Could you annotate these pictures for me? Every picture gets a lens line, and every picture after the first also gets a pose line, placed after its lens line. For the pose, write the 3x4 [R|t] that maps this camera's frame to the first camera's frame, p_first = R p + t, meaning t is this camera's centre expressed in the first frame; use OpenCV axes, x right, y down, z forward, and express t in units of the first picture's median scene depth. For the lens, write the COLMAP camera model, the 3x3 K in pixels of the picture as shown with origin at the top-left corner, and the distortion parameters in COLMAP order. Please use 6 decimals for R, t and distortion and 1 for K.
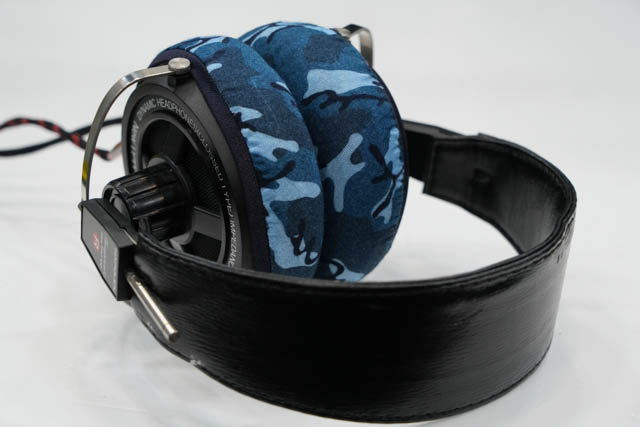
lens RADIAL K [[1958.2, 0, 320.0], [0, 1958.2, 213.5], [0, 0, 1]] dist [-0.798634, 0.117654]
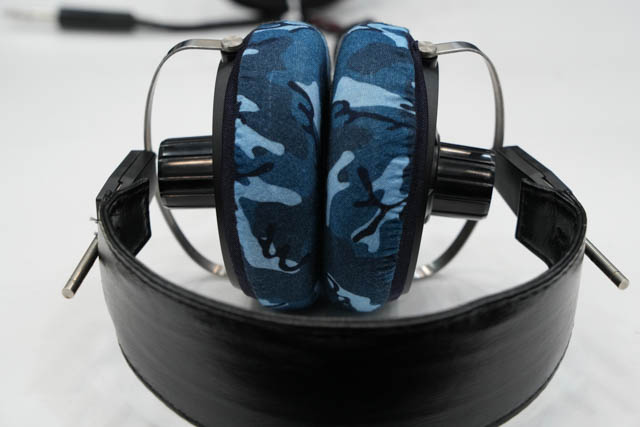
lens RADIAL K [[1958.2, 0, 320.0], [0, 1958.2, 213.5], [0, 0, 1]] dist [-0.798634, 0.117654]
pose [[0.776638, 0.253440, -0.576716, 0.570196], [-0.230424, 0.966347, 0.114364, -0.118613], [0.586292, 0.044070, 0.808900, 0.224299]]
